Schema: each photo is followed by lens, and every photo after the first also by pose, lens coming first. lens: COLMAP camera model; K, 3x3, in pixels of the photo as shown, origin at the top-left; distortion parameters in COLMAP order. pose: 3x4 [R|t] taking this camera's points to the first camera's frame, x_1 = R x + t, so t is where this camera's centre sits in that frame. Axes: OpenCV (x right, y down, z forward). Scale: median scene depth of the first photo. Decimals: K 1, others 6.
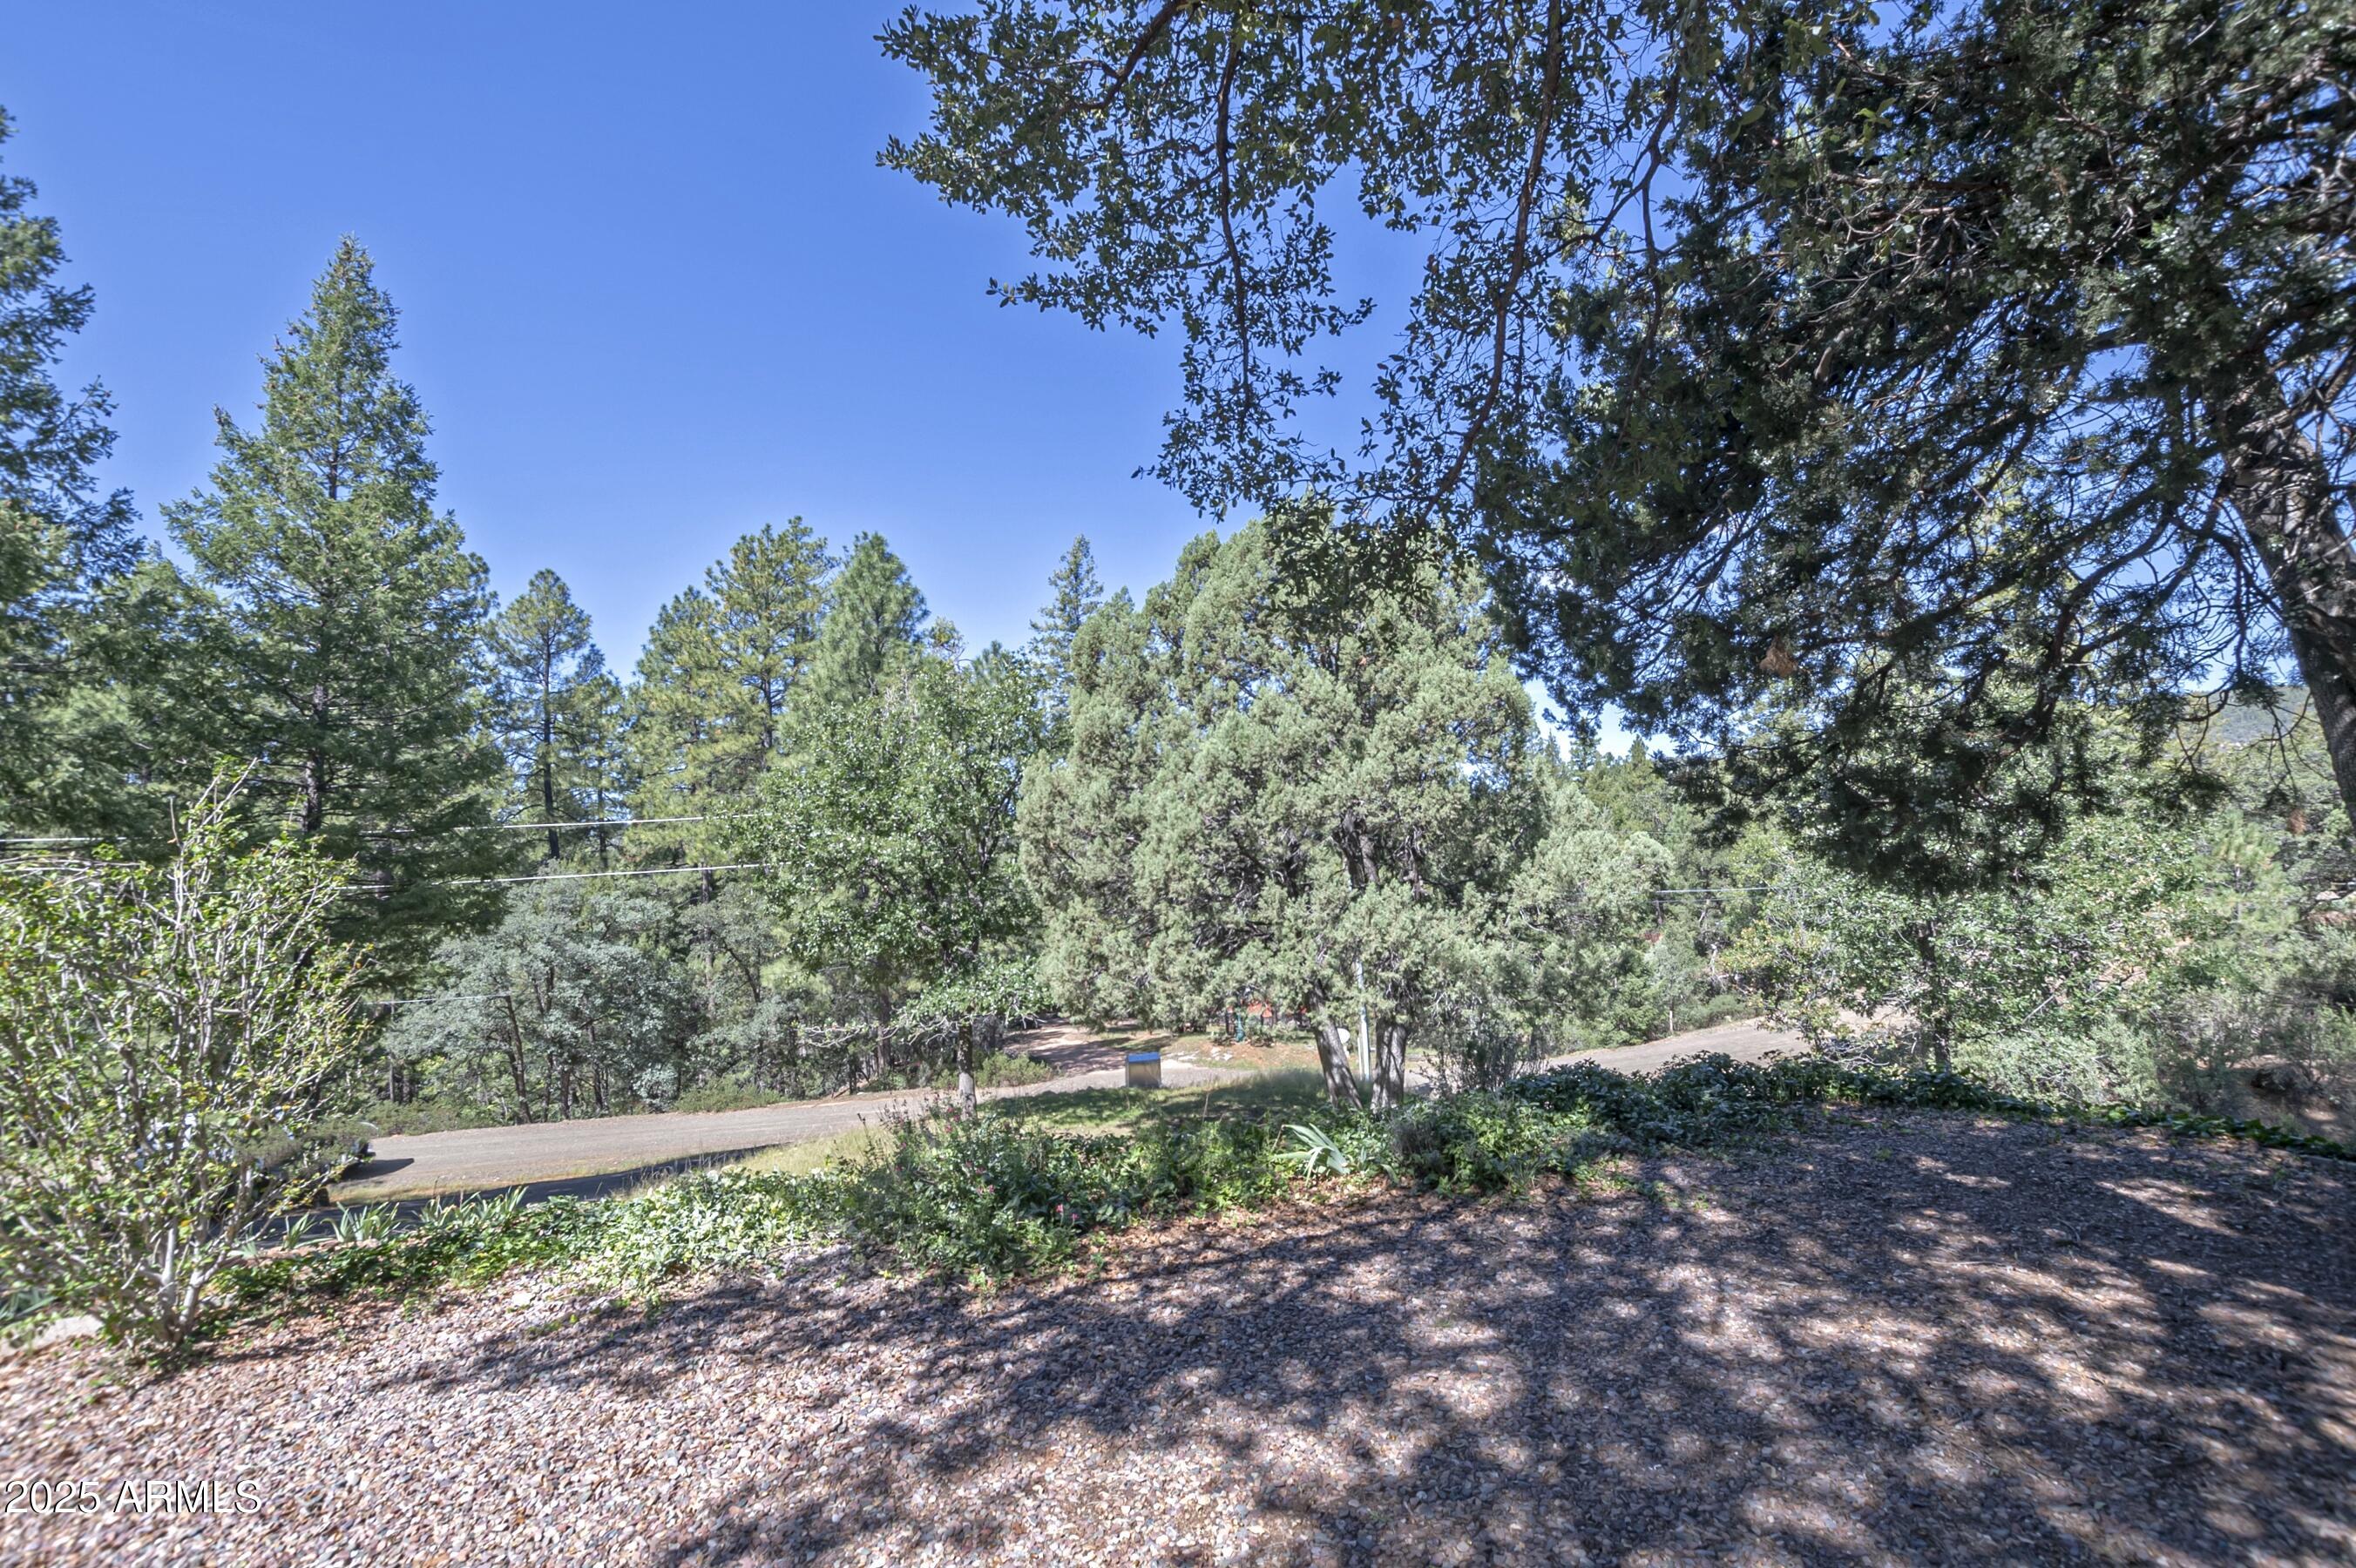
lens RADIAL K [[1041.2, 0, 1186.6], [0, 1041.2, 790.5], [0, 0, 1]] dist [0.003373, 0.000550]
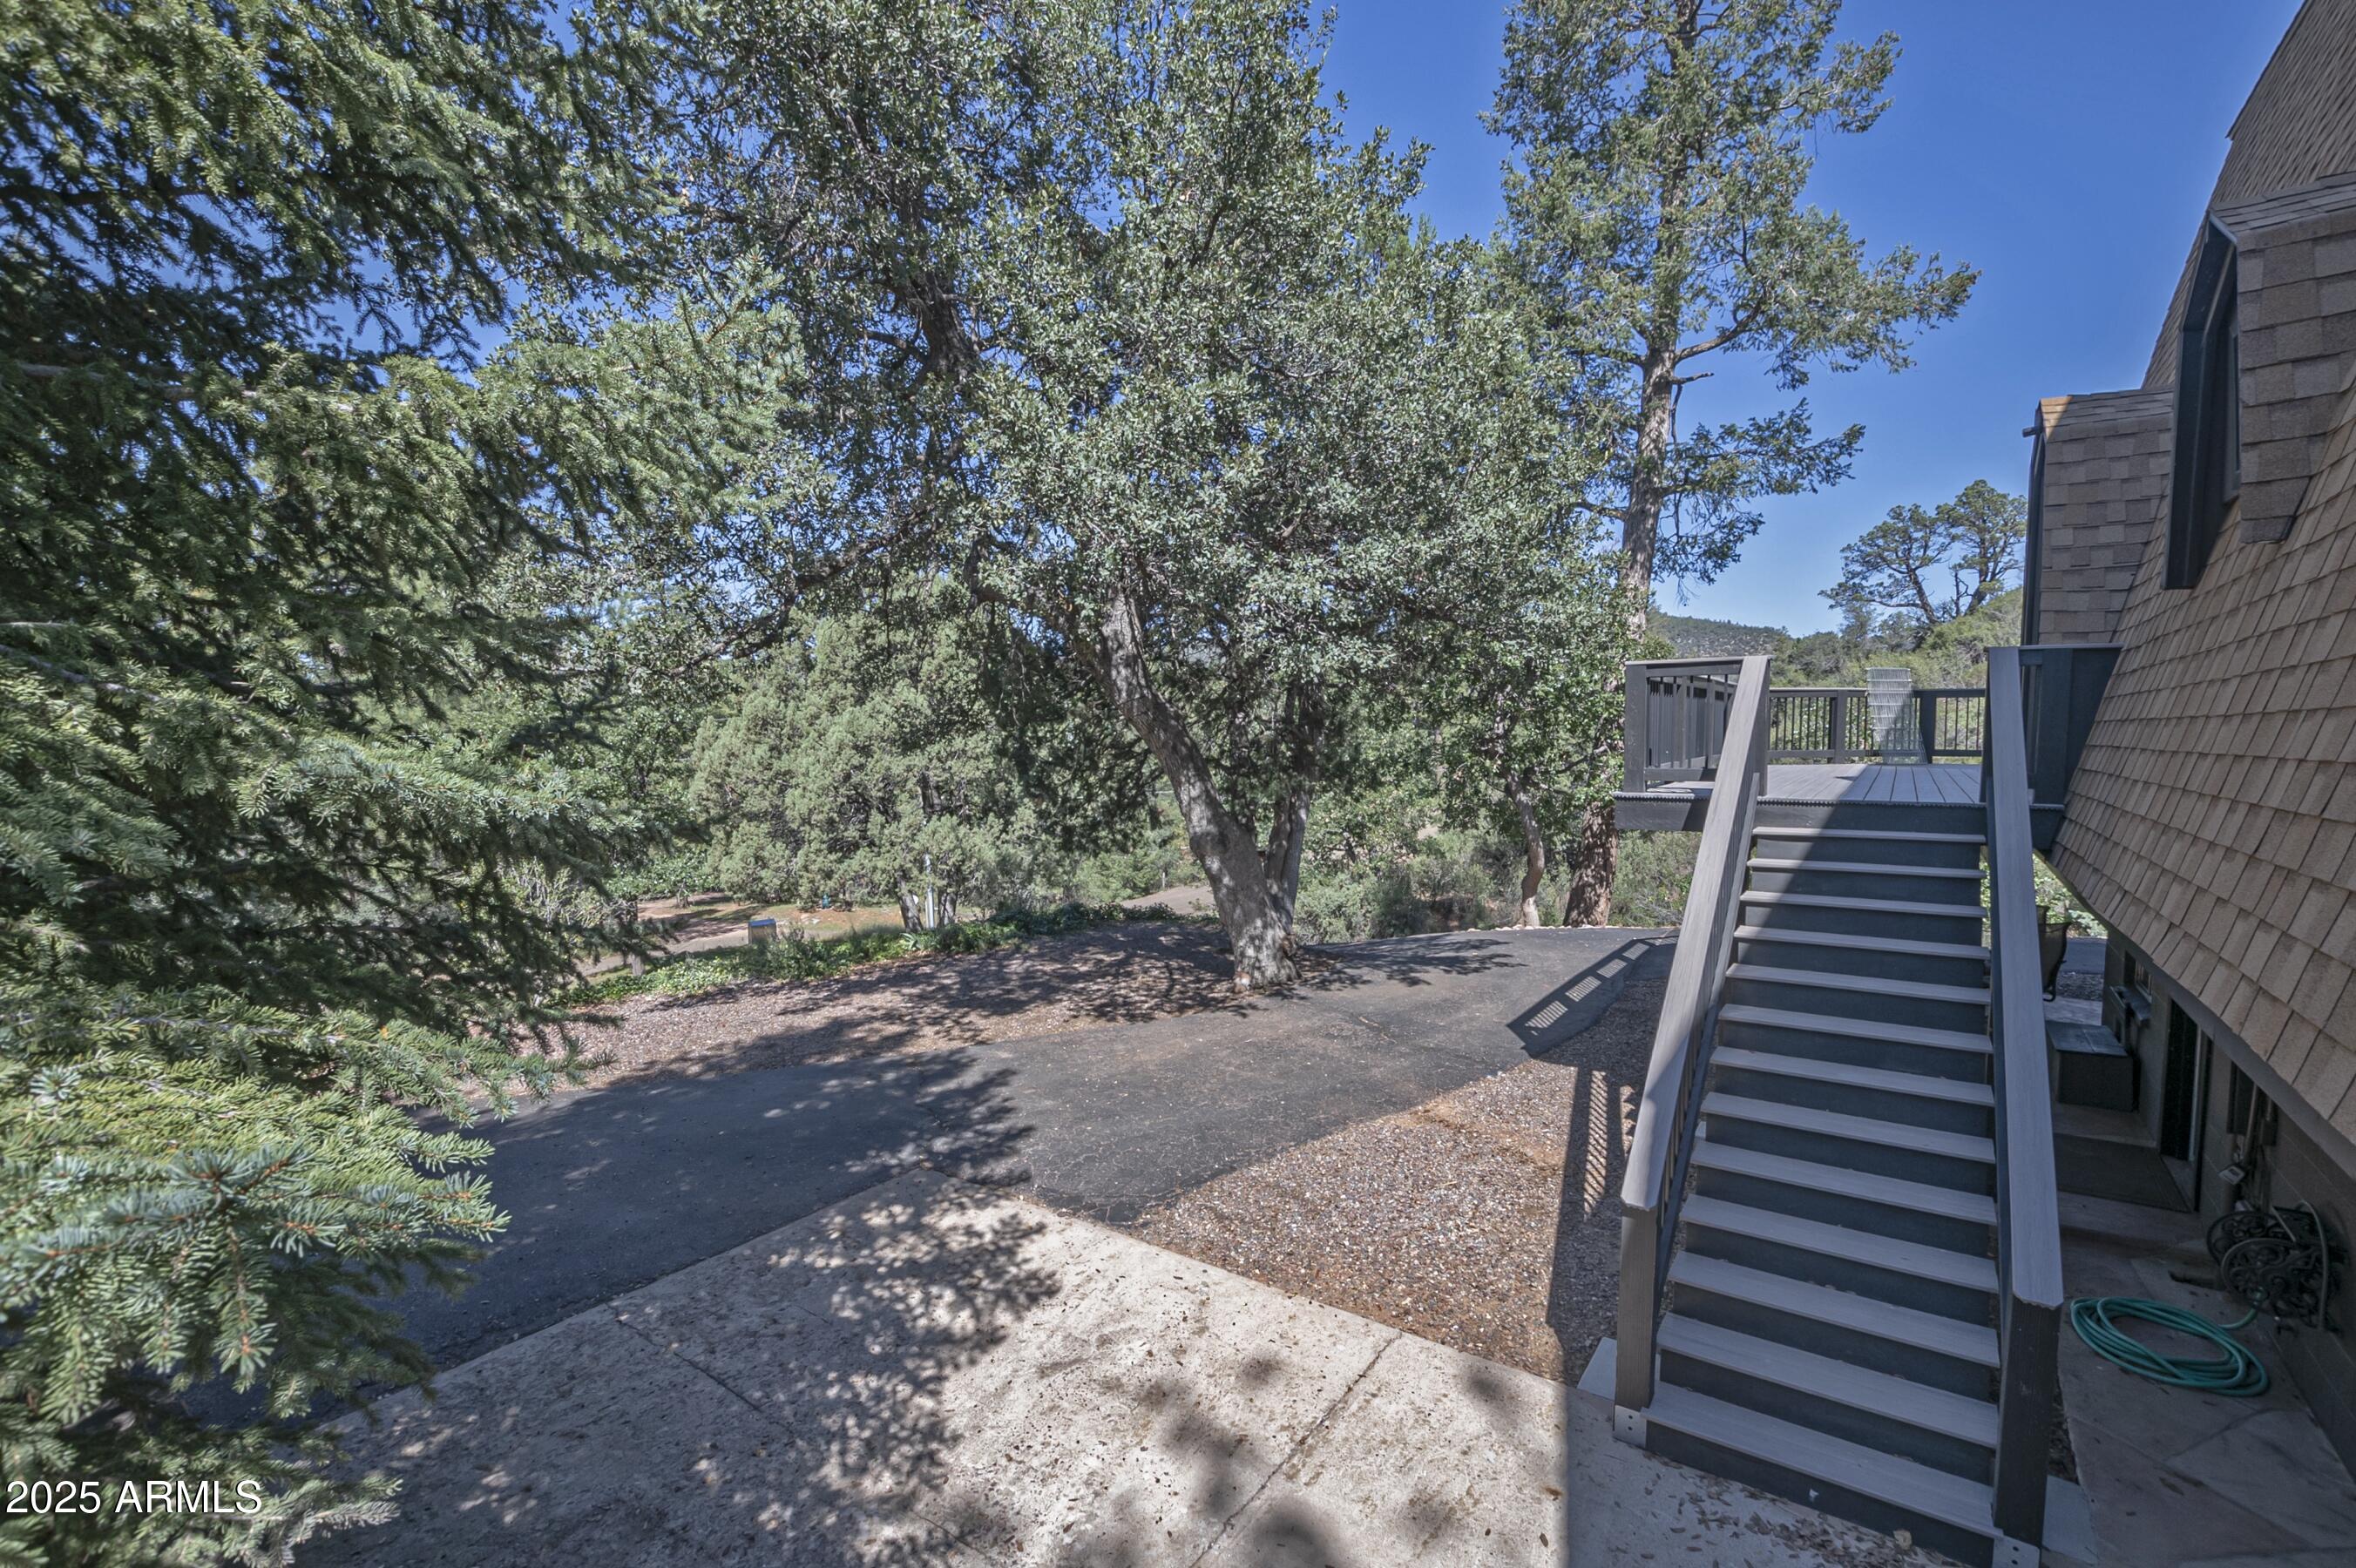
lens RADIAL K [[1041.2, 0, 1186.6], [0, 1041.2, 790.5], [0, 0, 1]] dist [0.003373, 0.000550]
pose [[0.920379, 0.002448, 0.391019, -0.112988], [-0.052619, 0.991661, 0.117645, -0.171149], [-0.387470, -0.128853, 0.912833, -0.721590]]
